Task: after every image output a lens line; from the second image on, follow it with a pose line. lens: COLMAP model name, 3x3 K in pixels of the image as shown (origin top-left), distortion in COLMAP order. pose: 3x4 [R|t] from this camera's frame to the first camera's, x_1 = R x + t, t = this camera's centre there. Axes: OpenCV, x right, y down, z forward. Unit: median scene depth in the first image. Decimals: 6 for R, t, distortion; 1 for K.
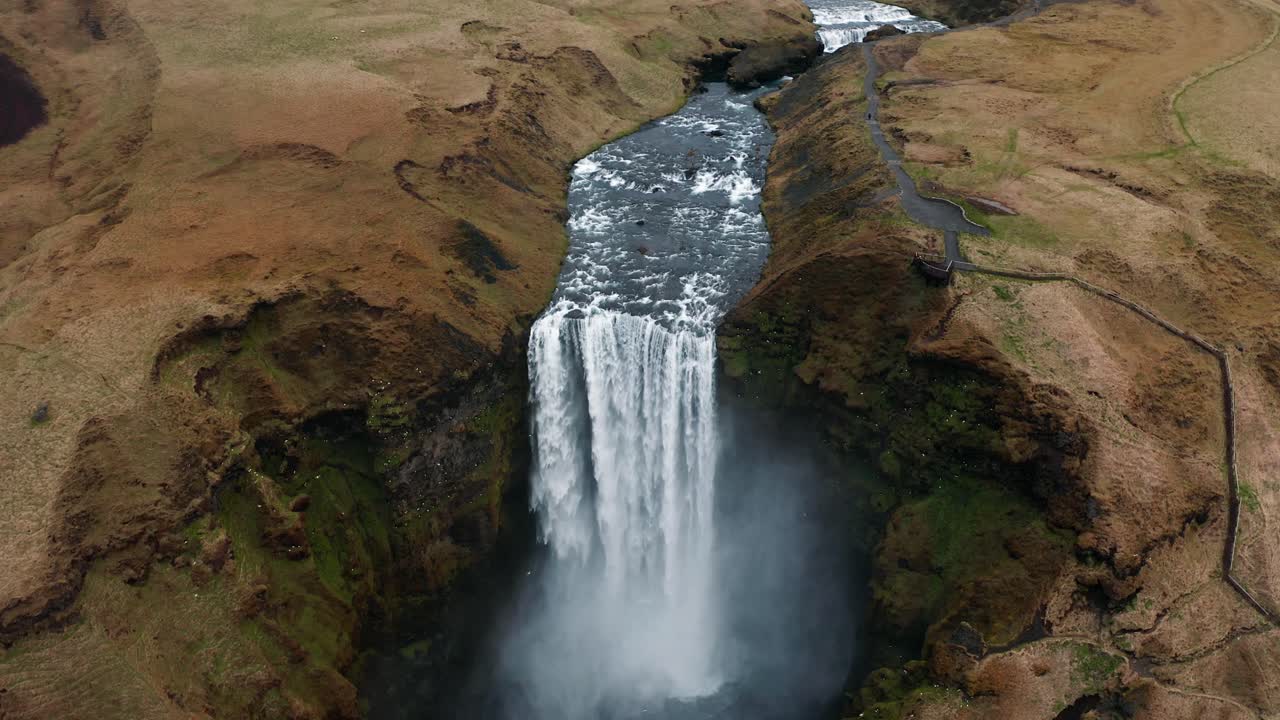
lens RADIAL K [[1040.5, 0, 634.2], [0, 1040.5, 363.1], [0, 0, 1]] dist [-0.200433, 0.035959]
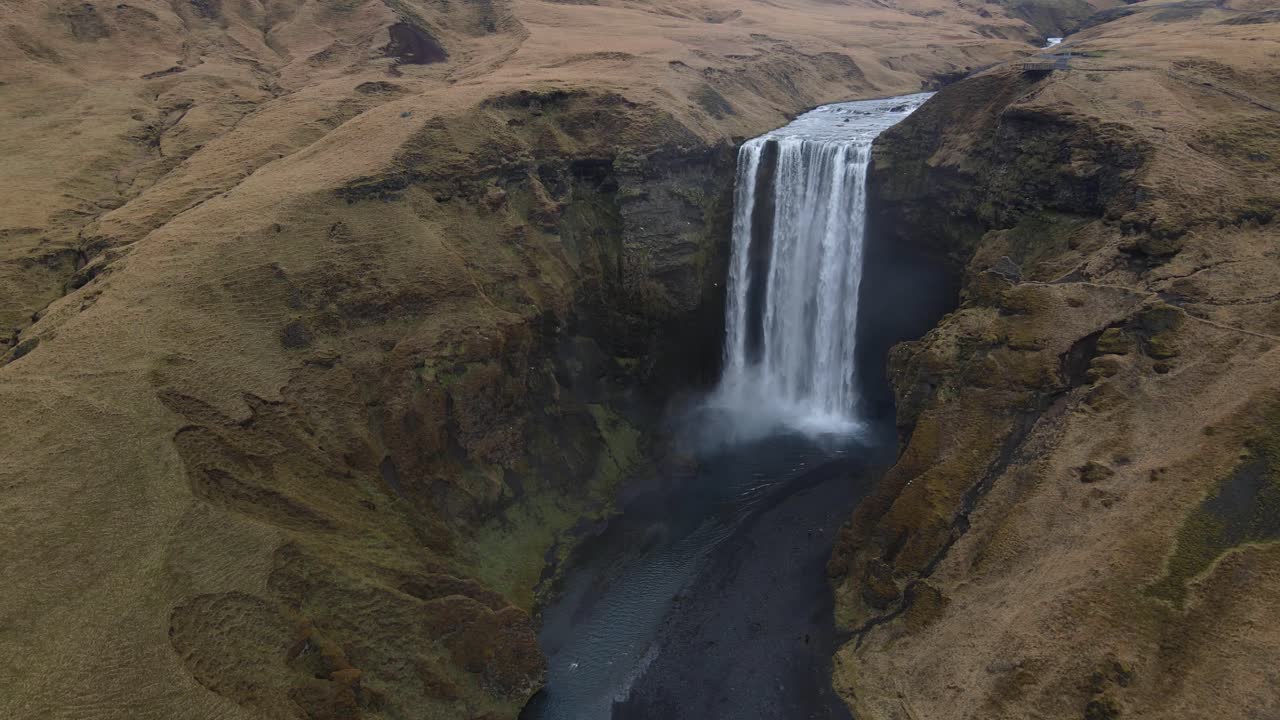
lens RADIAL K [[933.6, 0, 640.0], [0, 933.6, 360.0], [0, 0, 1]] dist [-0.001083, 0.010752]
pose [[0.937760, 0.085510, -0.336592, 0.248986], [-0.147325, 0.975632, -0.162599, 0.531715], [0.314486, 0.202067, 0.927506, -0.184303]]
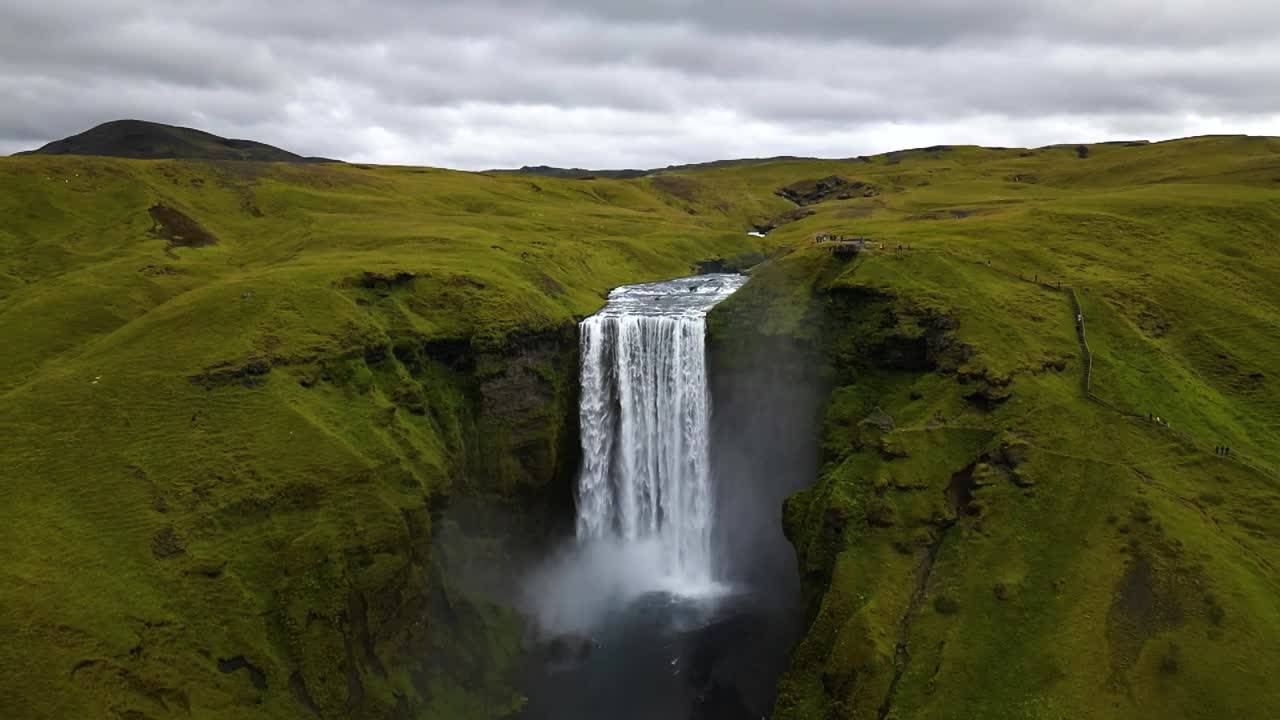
lens RADIAL K [[931.9, 0, 640.0], [0, 931.9, 360.0], [0, 0, 1]] dist [0.079687, -0.080792]
pose [[0.999519, -0.016432, -0.026315, 0.020060], [0.005391, 0.927308, -0.374260, 0.570409], [0.030552, 0.373937, 0.926951, -0.234746]]
